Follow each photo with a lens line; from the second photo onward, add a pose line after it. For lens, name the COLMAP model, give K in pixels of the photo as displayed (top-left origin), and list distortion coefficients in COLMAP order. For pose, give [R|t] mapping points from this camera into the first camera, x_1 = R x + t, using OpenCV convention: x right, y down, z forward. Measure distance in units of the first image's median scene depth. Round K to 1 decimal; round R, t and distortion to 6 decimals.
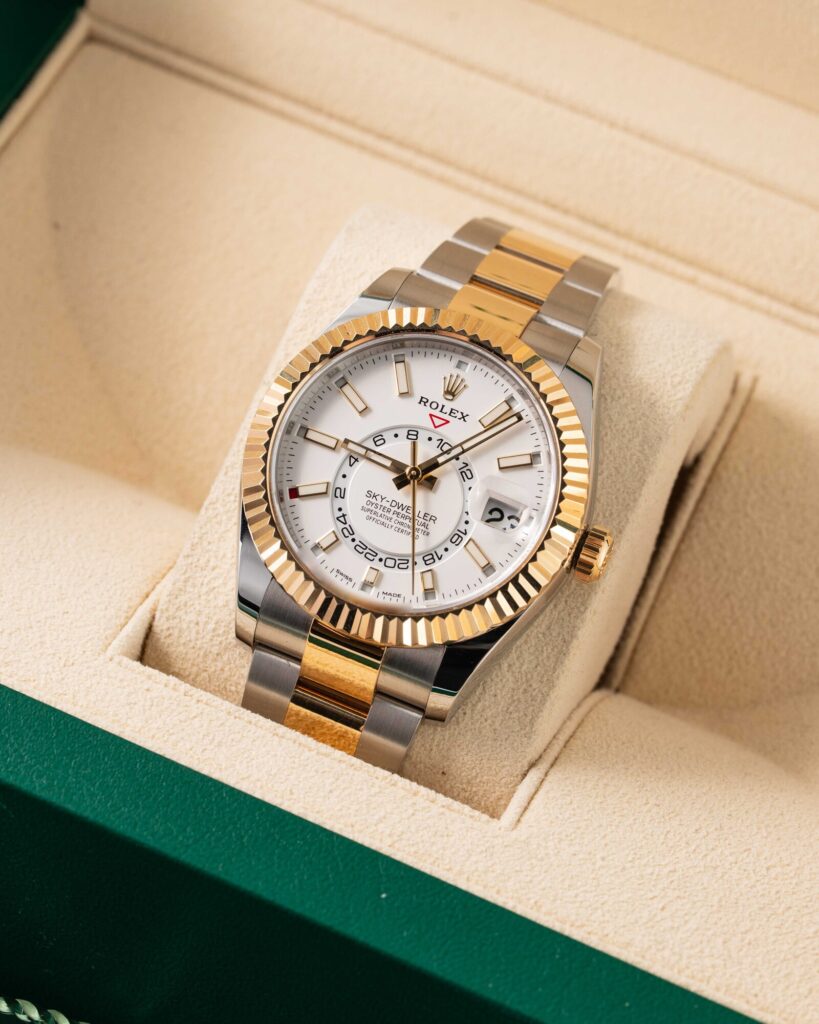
lens RADIAL K [[4750.6, 0, 409.4], [0, 4750.6, 507.2], [0, 0, 1]] dist [0.011518, 0.000000]
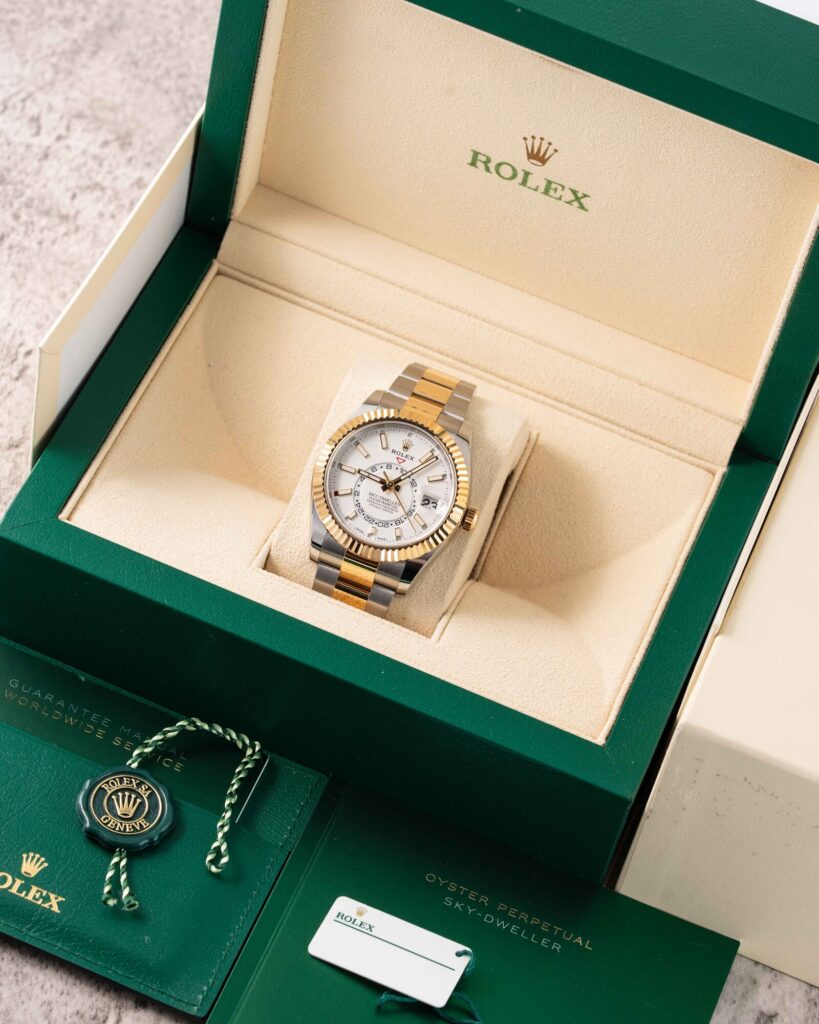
lens RADIAL K [[4750.6, 0, 409.0], [0, 4750.6, 513.9], [0, 0, 1]] dist [0.011518, 0.000000]
pose [[0.997424, -0.013452, 0.070452, -0.144714], [0.011669, 0.999603, 0.025662, -0.049333], [-0.070769, -0.024774, 0.997185, -1.201032]]
